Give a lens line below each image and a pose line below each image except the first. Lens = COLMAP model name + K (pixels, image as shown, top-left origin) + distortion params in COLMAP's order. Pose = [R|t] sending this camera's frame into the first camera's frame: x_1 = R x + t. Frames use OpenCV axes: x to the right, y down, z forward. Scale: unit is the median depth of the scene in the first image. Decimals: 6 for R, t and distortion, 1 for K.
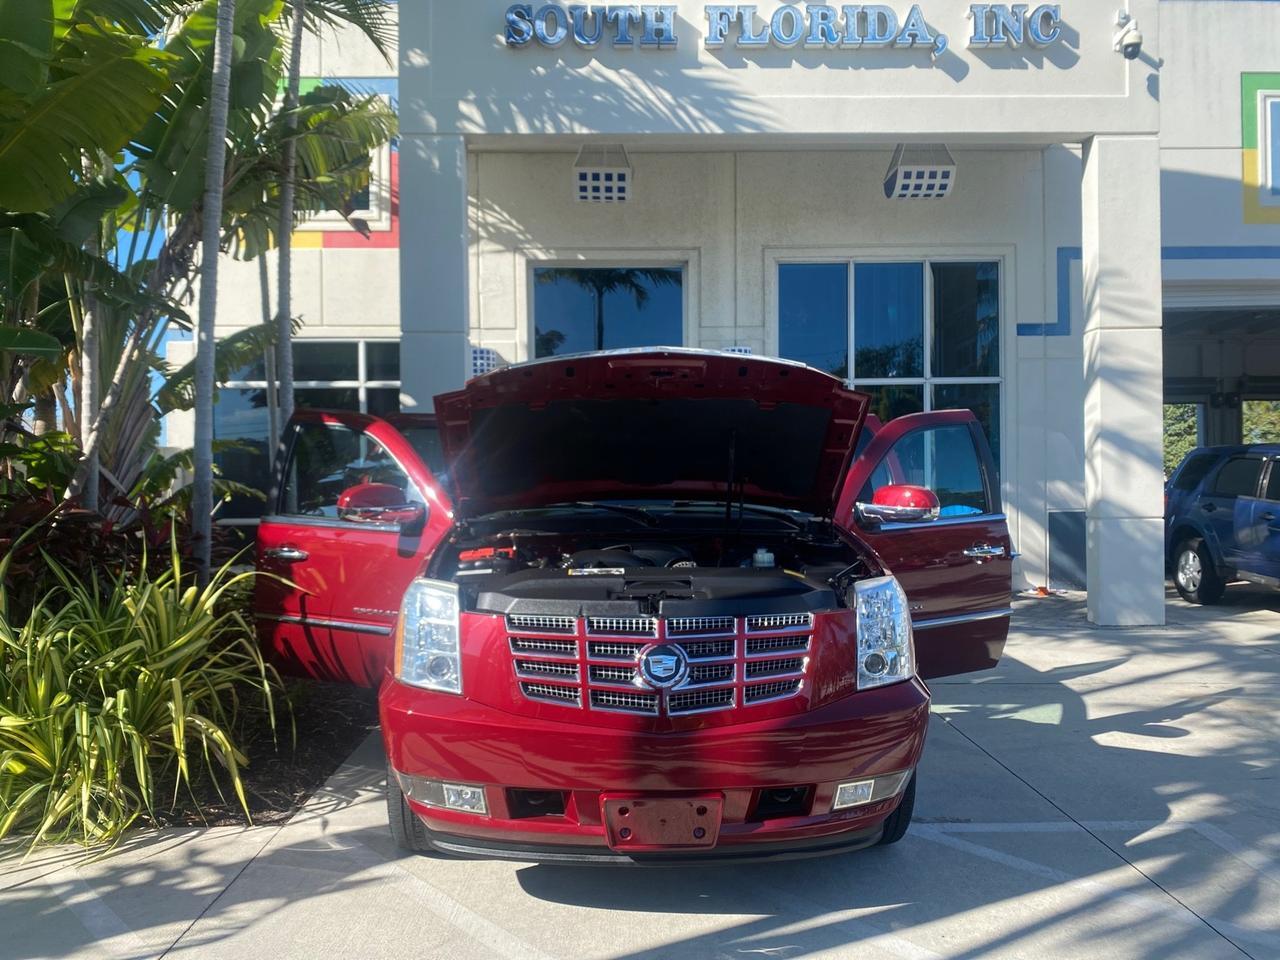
lens RADIAL K [[977.0, 0, 638.3], [0, 977.0, 483.4], [0, 0, 1]] dist [0.025578, -0.026106]
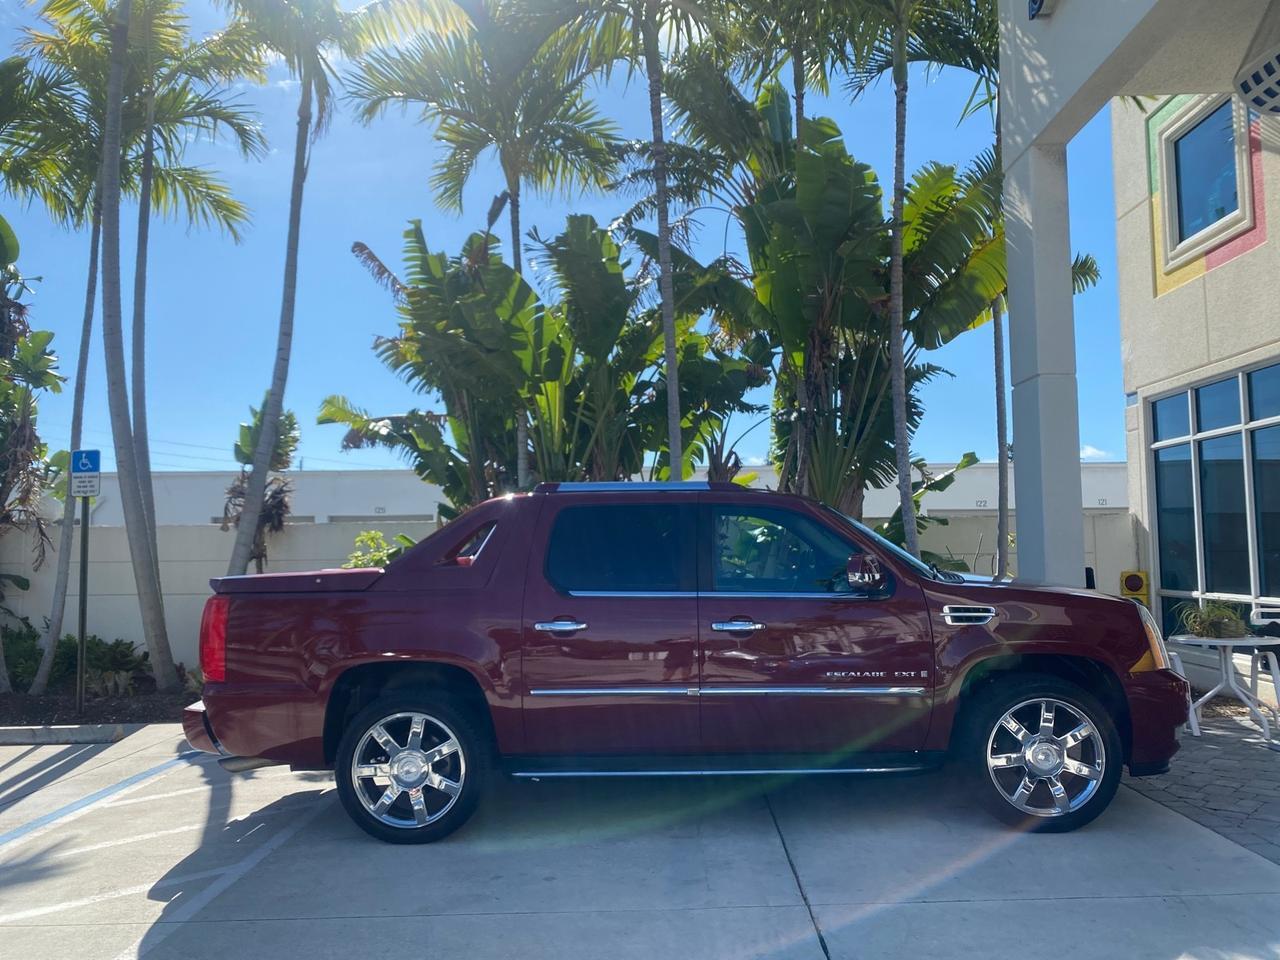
lens RADIAL K [[977.0, 0, 646.1], [0, 977.0, 474.6], [0, 0, 1]] dist [0.025578, -0.026106]
pose [[-0.034819, -0.068381, -0.997051, 0.770039], [0.009572, 0.997588, -0.068752, -0.017281], [0.999348, -0.011938, -0.034081, 0.799772]]
